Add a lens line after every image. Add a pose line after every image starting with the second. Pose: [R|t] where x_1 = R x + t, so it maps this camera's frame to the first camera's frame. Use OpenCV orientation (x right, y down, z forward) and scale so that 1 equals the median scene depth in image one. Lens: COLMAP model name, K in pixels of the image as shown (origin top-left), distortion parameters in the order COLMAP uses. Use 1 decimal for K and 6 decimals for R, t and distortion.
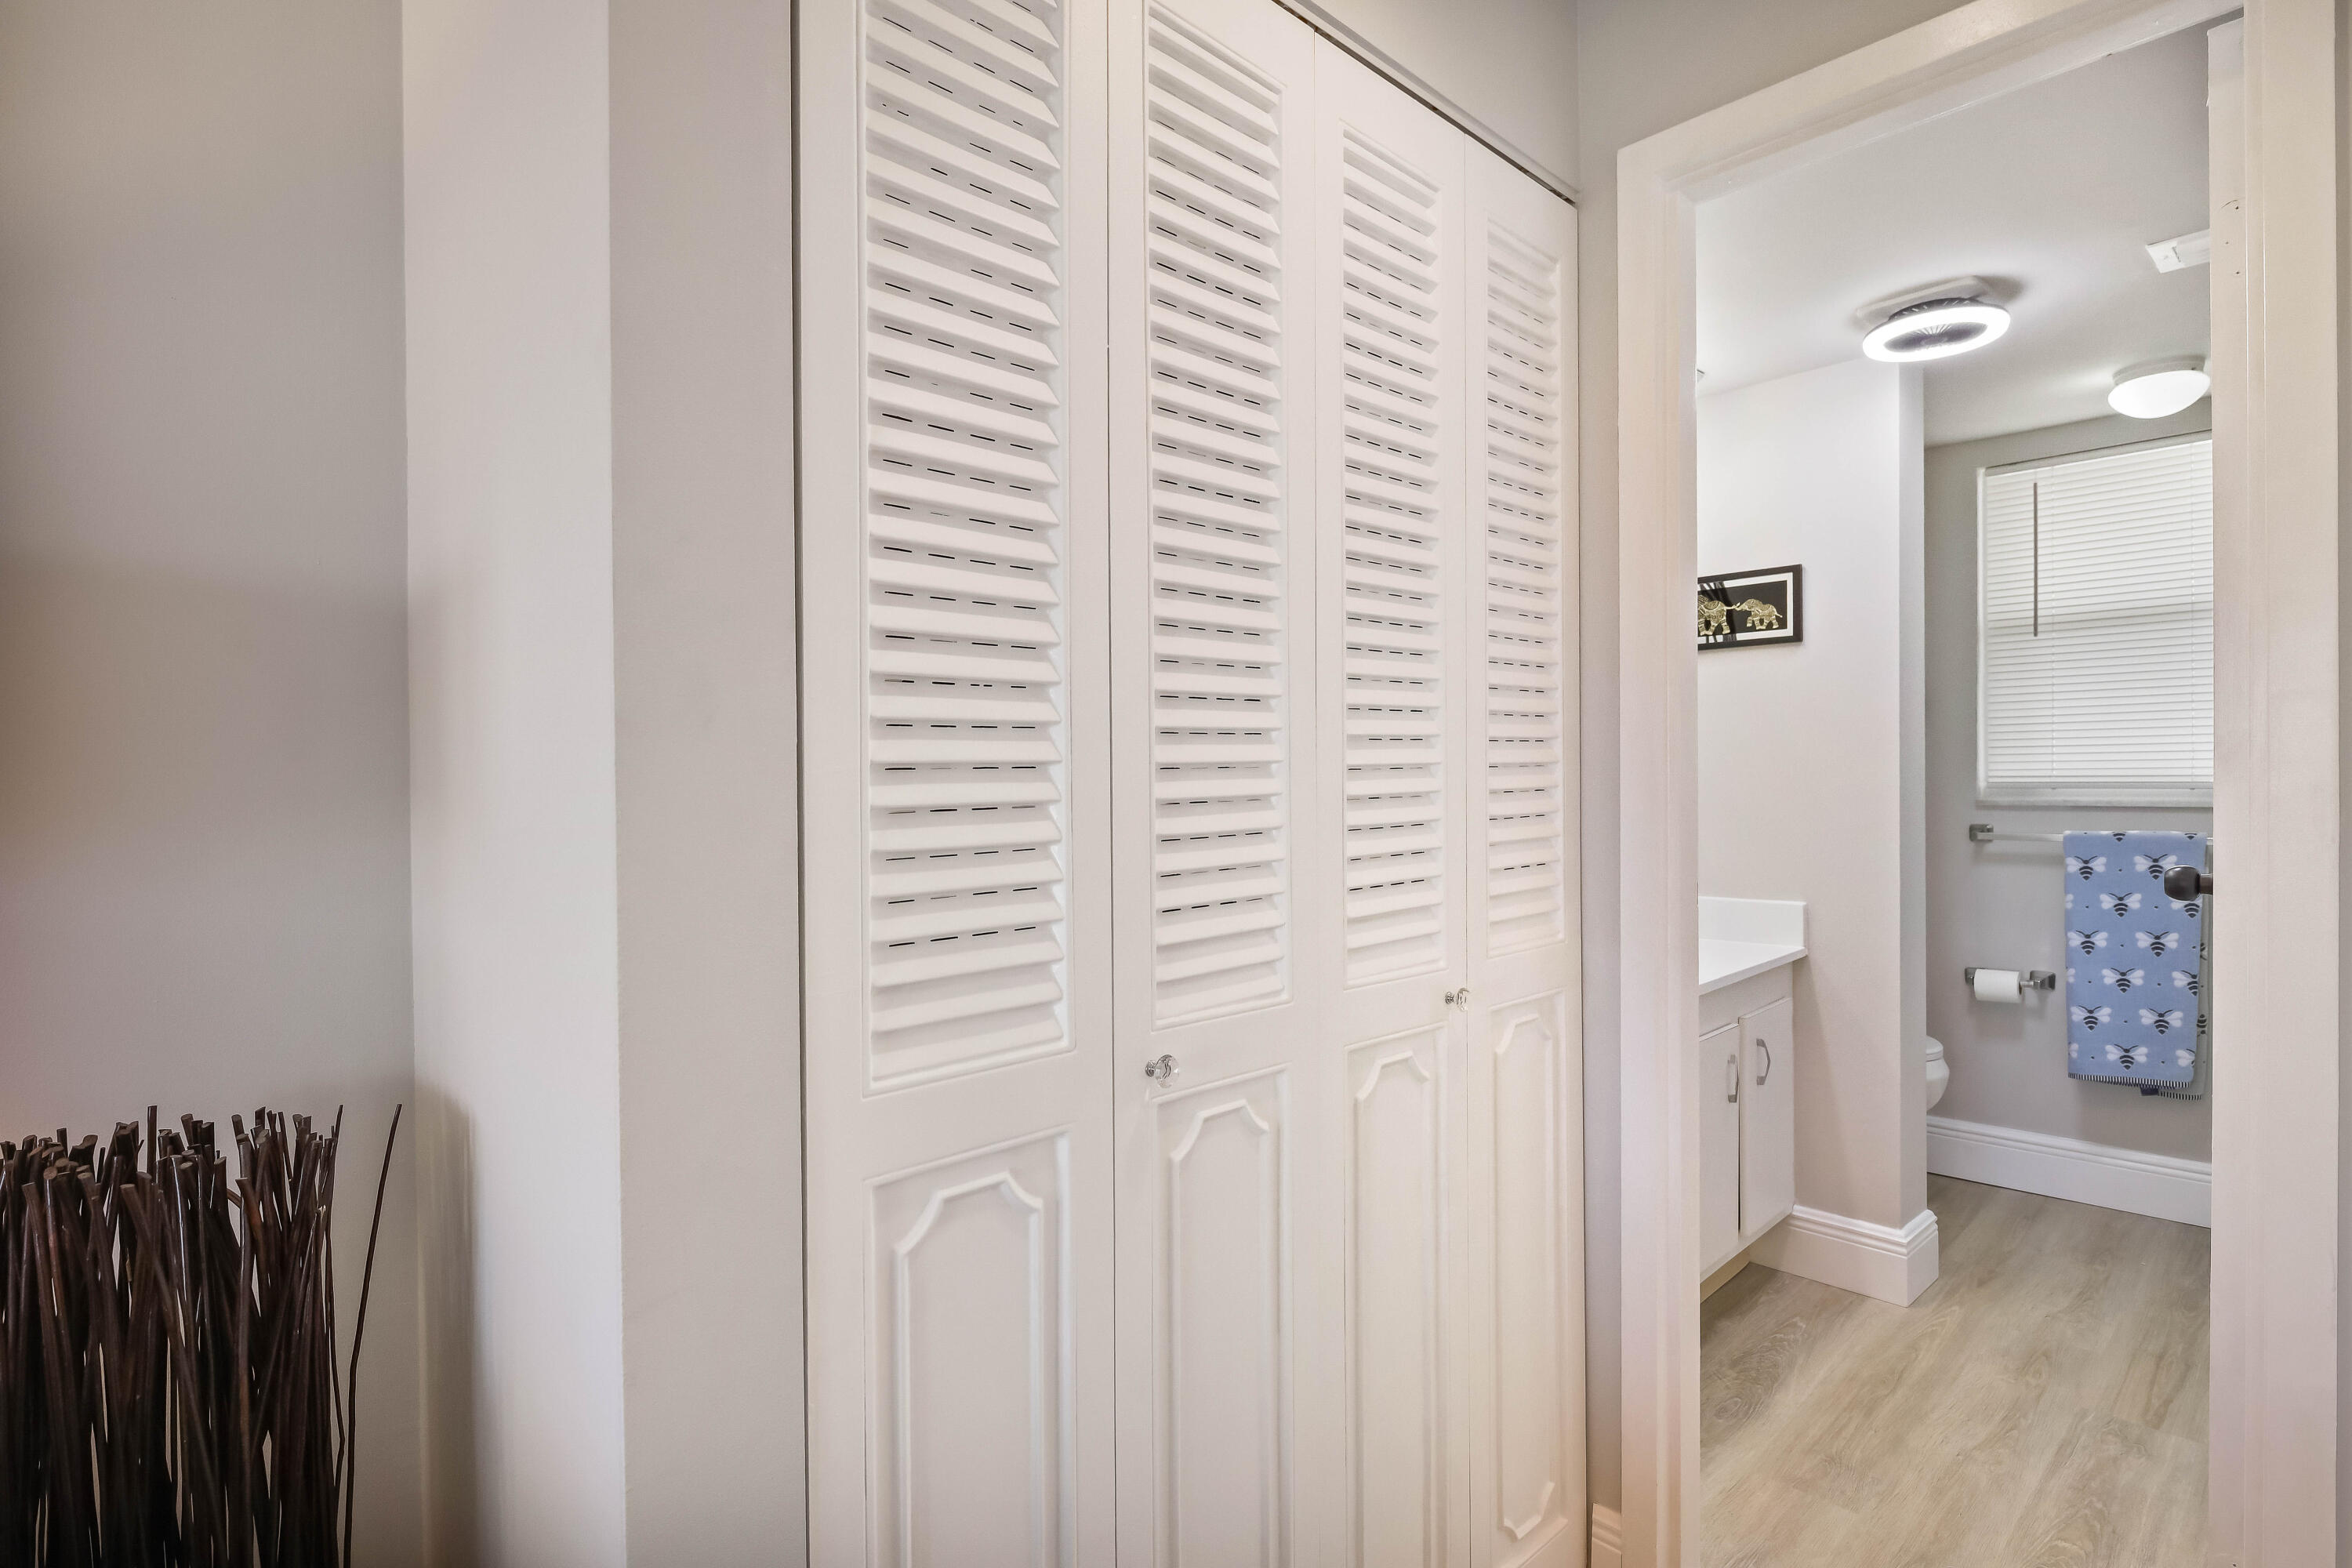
lens RADIAL K [[1157.1, 0, 1166.4], [0, 1157.1, 799.6], [0, 0, 1]] dist [0.002843, -0.005041]
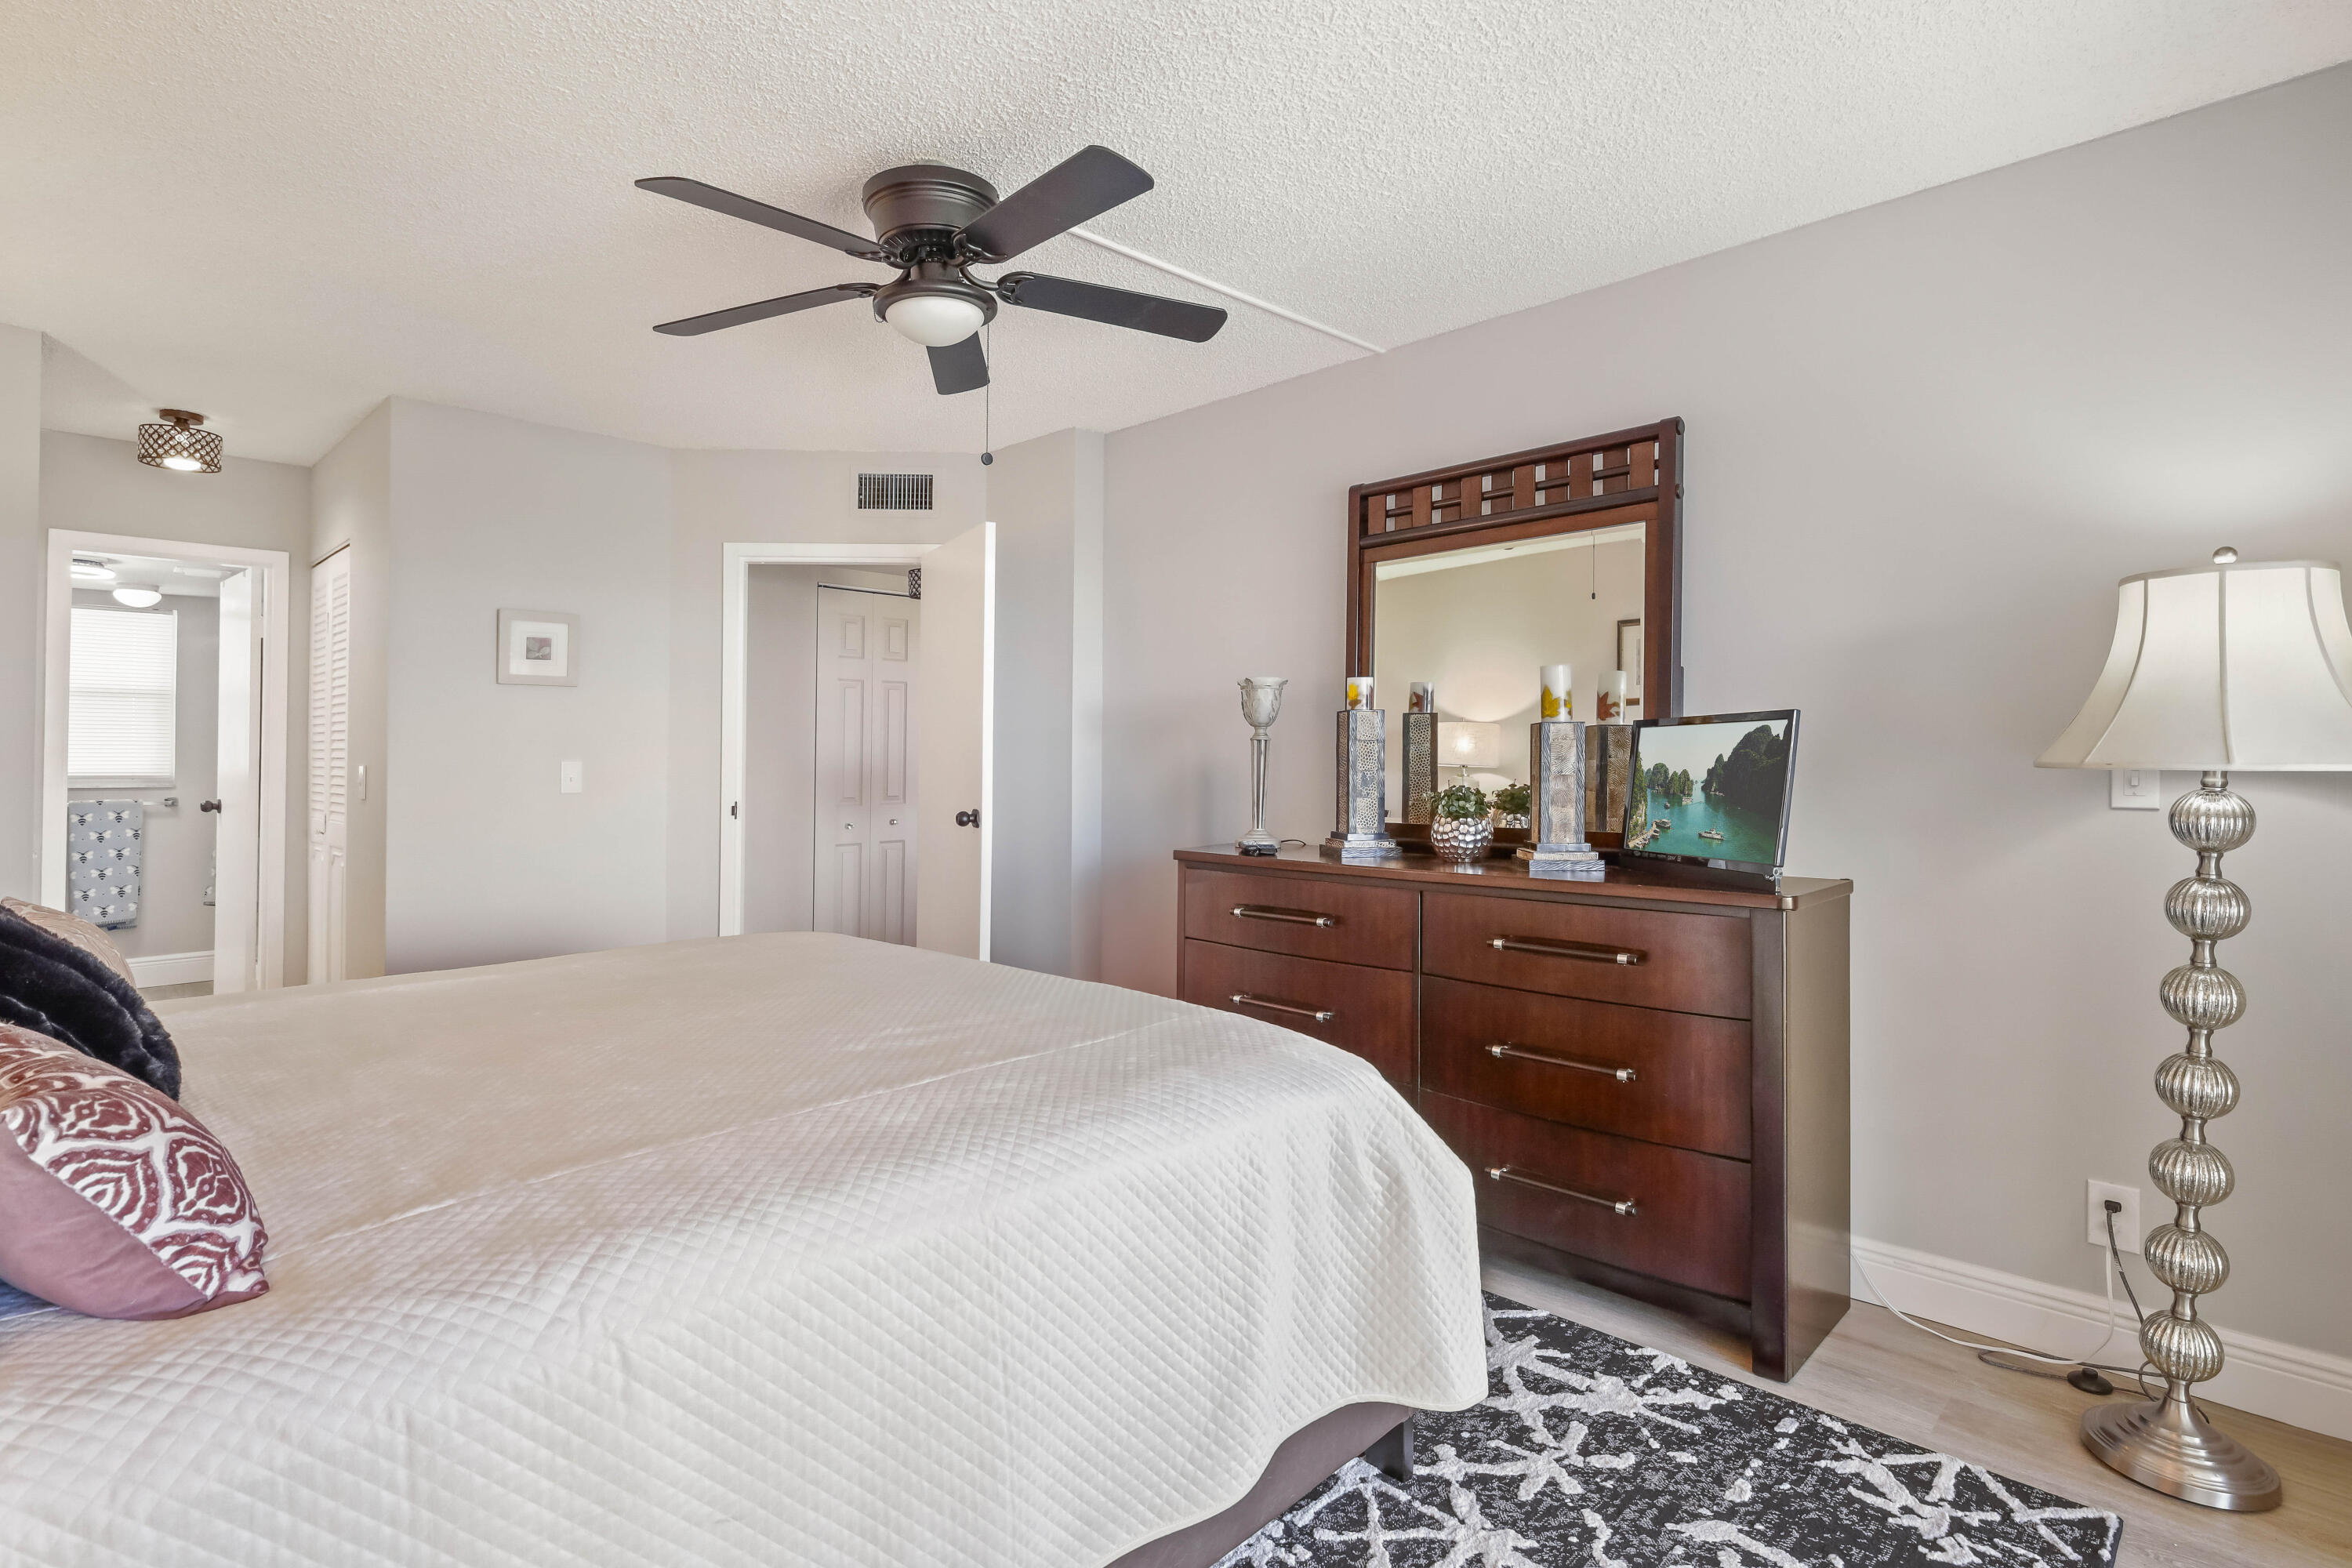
lens RADIAL K [[1157.1, 0, 1157.3], [0, 1157.1, 741.1], [0, 0, 1]] dist [0.002843, -0.005041]
pose [[-0.036108, 0.036167, 0.998693, -1.236945], [0.022479, 0.999121, -0.035370, 0.037146], [-0.999095, 0.021172, -0.036890, -0.752998]]
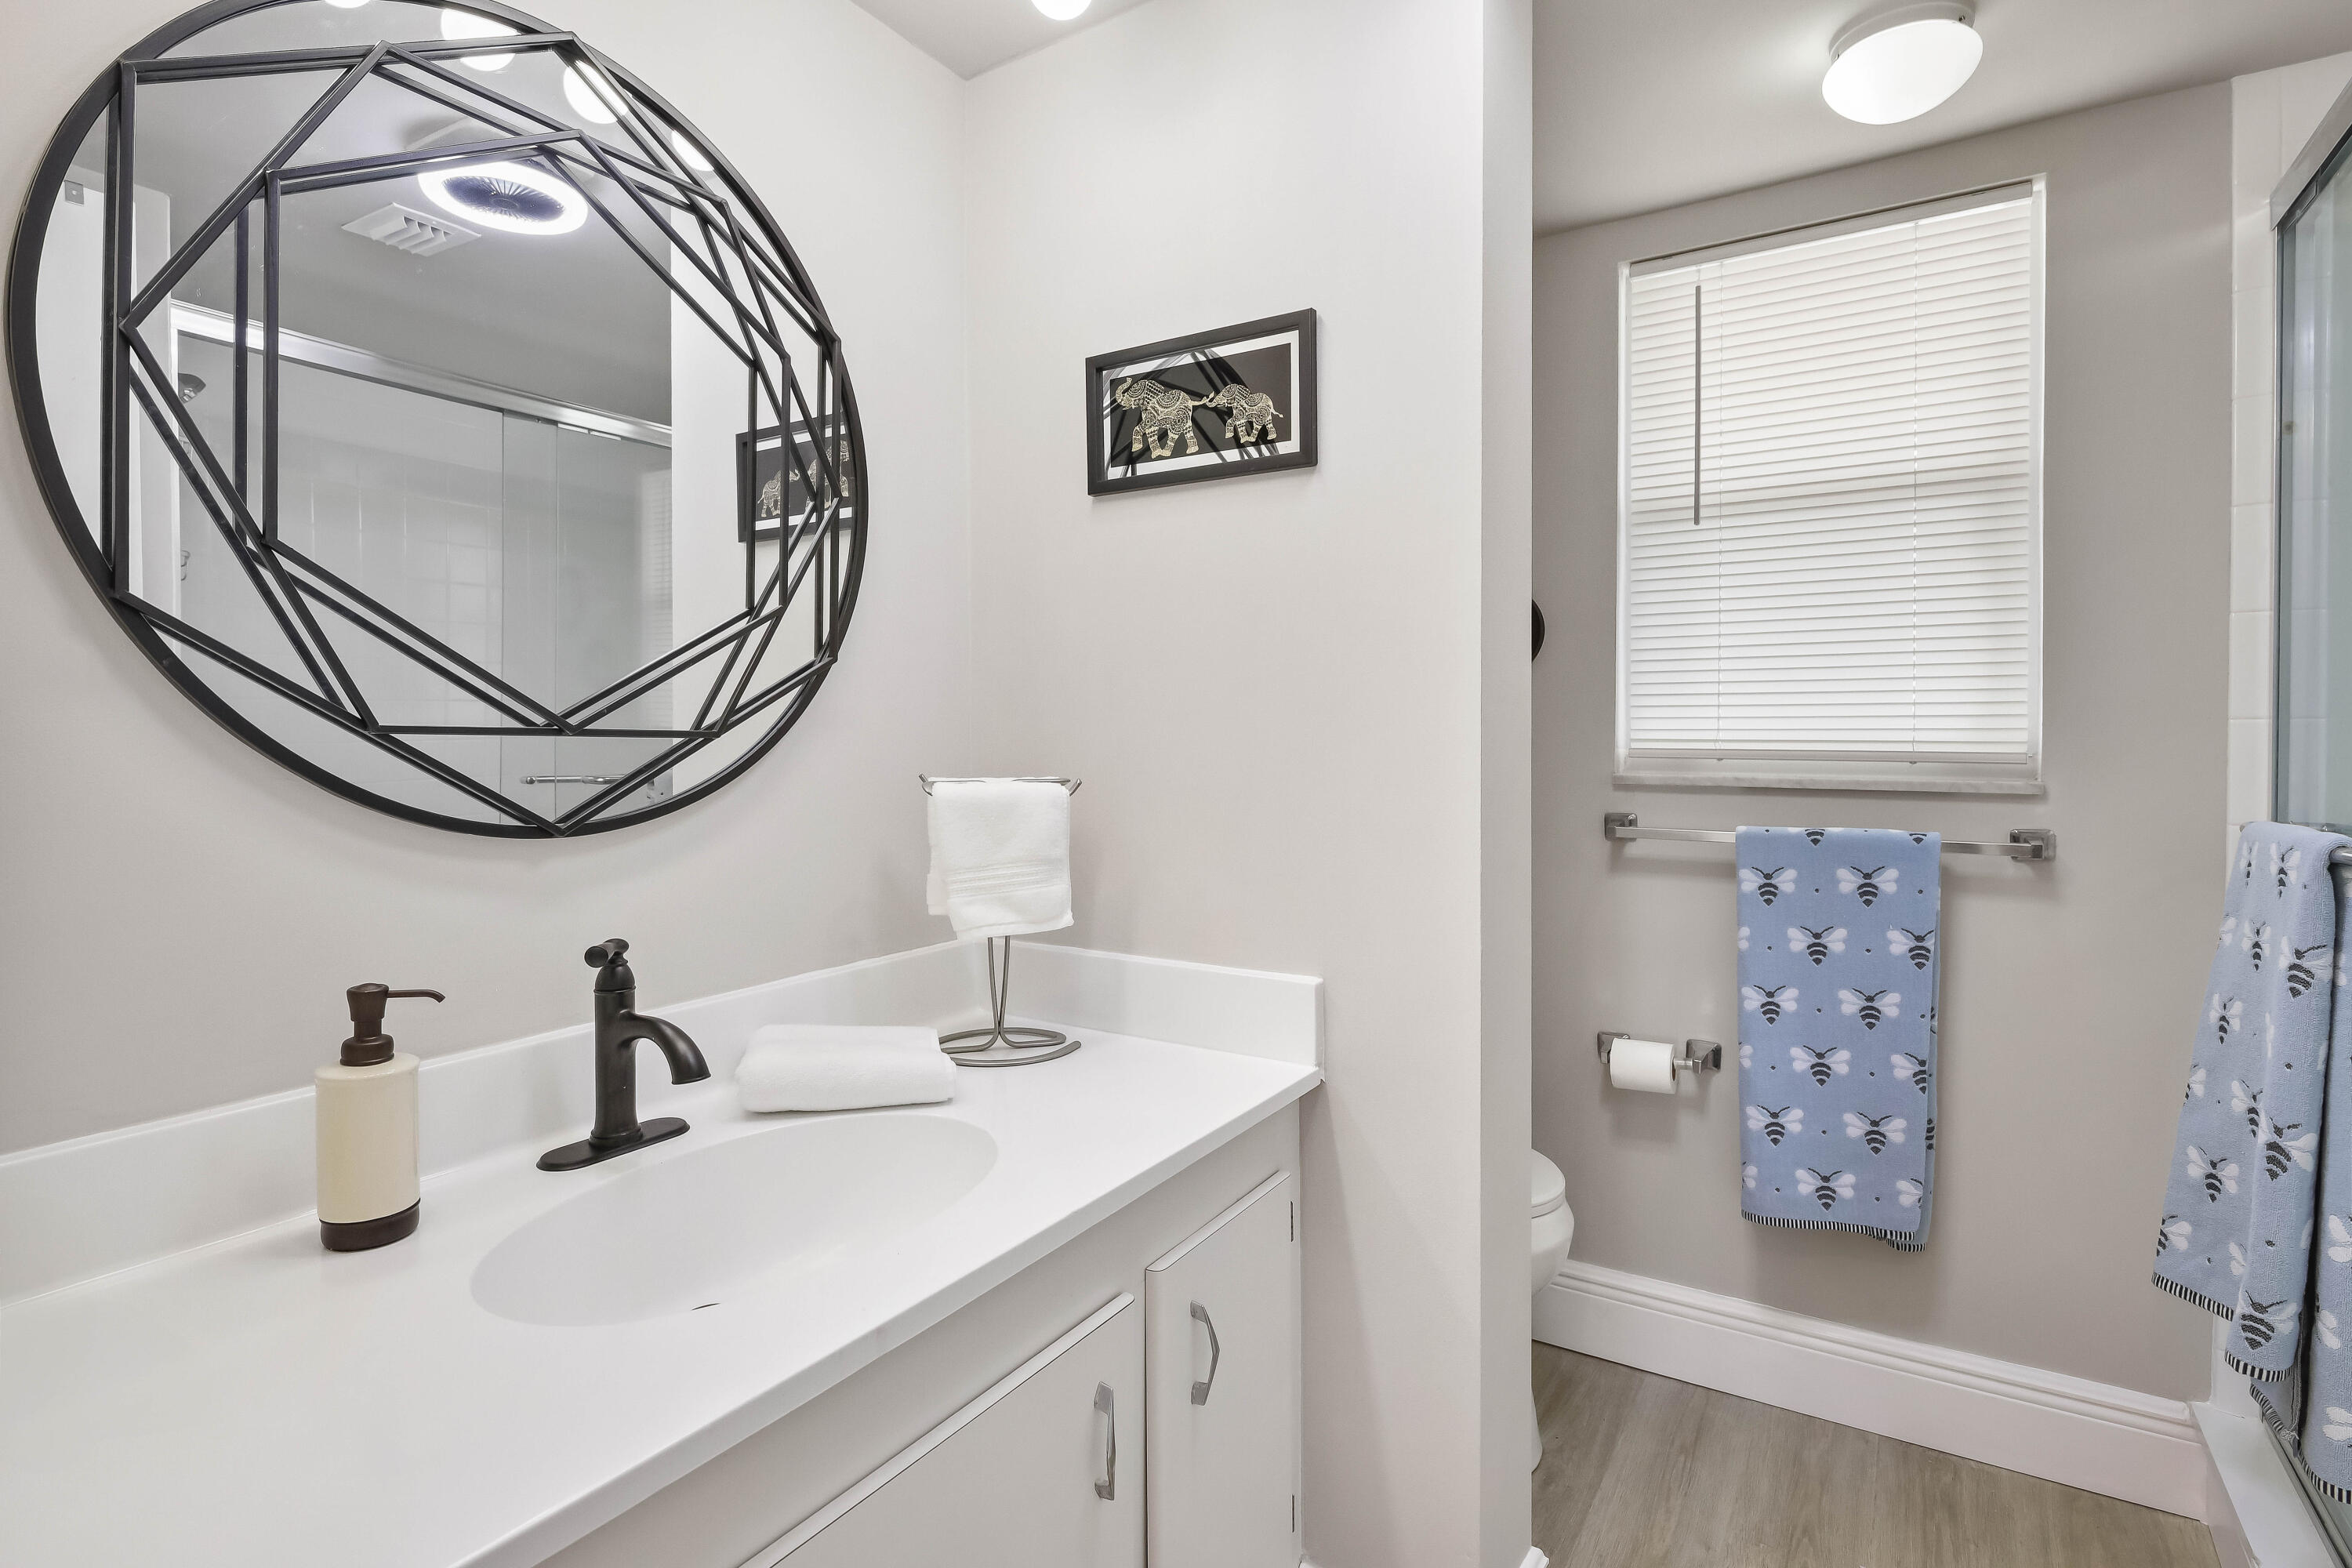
lens RADIAL K [[1157.1, 0, 1148.9], [0, 1157.1, 750.5], [0, 0, 1]] dist [0.002843, -0.005041]
pose [[0.972993, 0.012391, 0.230502, 0.321579], [-0.009851, 0.999877, -0.012165, -0.003840], [-0.230624, 0.009566, 0.972996, 0.465363]]
